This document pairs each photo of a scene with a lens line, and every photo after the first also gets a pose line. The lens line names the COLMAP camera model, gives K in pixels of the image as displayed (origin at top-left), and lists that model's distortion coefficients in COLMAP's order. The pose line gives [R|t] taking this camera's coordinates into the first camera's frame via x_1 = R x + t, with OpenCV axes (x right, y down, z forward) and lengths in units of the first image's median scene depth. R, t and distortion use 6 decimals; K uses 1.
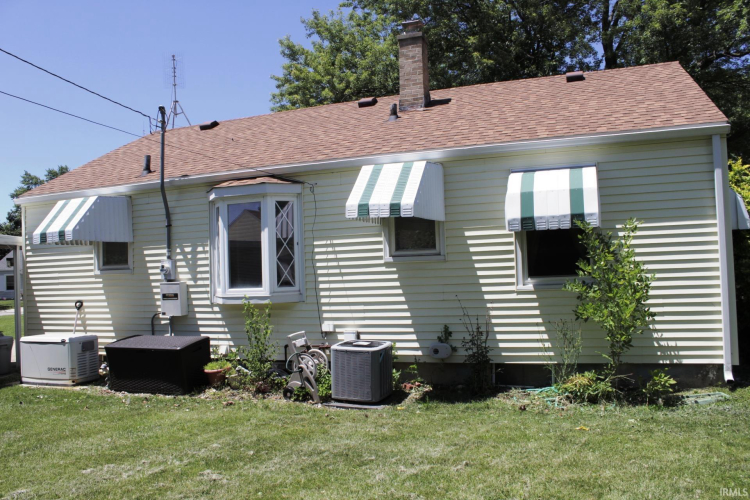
lens RADIAL K [[621.3, 0, 375.0], [0, 621.3, 250.0], [0, 0, 1]] dist [-0.148394, 0.142658]
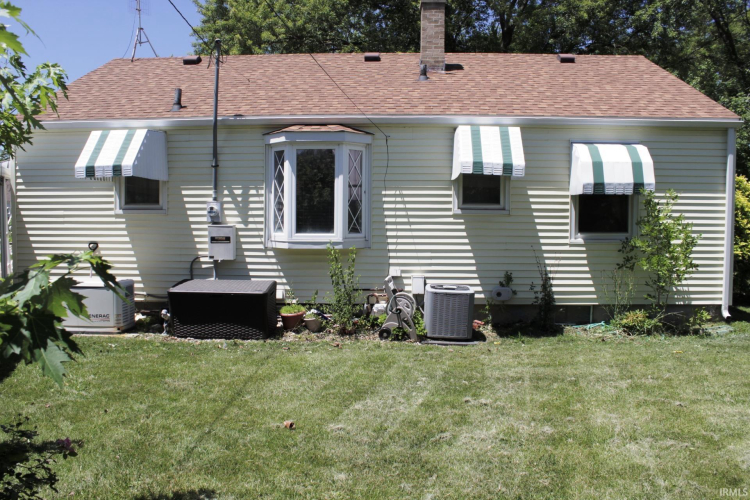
lens RADIAL K [[621.3, 0, 375.0], [0, 621.3, 250.0], [0, 0, 1]] dist [-0.148394, 0.142658]
pose [[0.949047, 0.024132, 0.314209, -0.442945], [-0.049431, 0.996121, 0.072797, 0.010090], [-0.311233, -0.084620, 0.946559, 0.000425]]
